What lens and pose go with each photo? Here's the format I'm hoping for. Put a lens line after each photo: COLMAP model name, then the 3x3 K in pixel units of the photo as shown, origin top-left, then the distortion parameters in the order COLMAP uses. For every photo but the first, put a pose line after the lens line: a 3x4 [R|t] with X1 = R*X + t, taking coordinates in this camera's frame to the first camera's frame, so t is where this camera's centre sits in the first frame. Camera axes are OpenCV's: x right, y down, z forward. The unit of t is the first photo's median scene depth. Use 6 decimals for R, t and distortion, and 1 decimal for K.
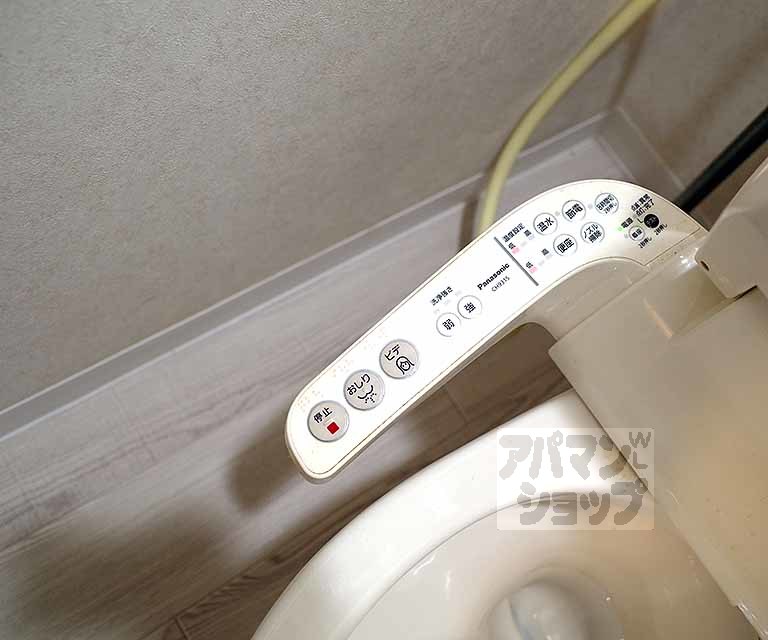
lens RADIAL K [[767.9, 0, 386.4], [0, 767.9, 321.9], [0, 0, 1]] dist [-0.025178, 0.000000]
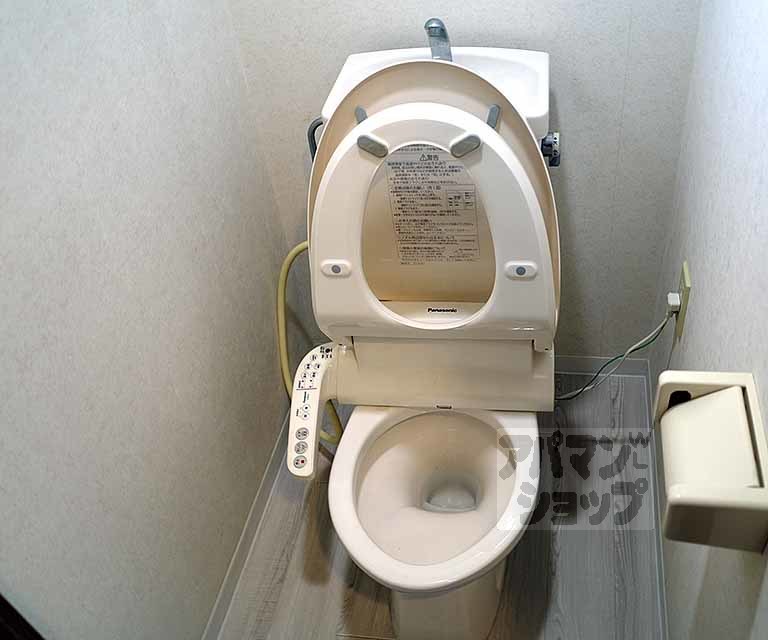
lens RADIAL K [[767.9, 0, 383.4], [0, 767.9, 318.6], [0, 0, 1]] dist [-0.025178, 0.000000]
pose [[0.653396, -0.673646, 0.345362, -0.484438], [0.757007, 0.583678, -0.293700, 0.864100], [-0.003731, 0.453344, 0.891328, -1.802049]]
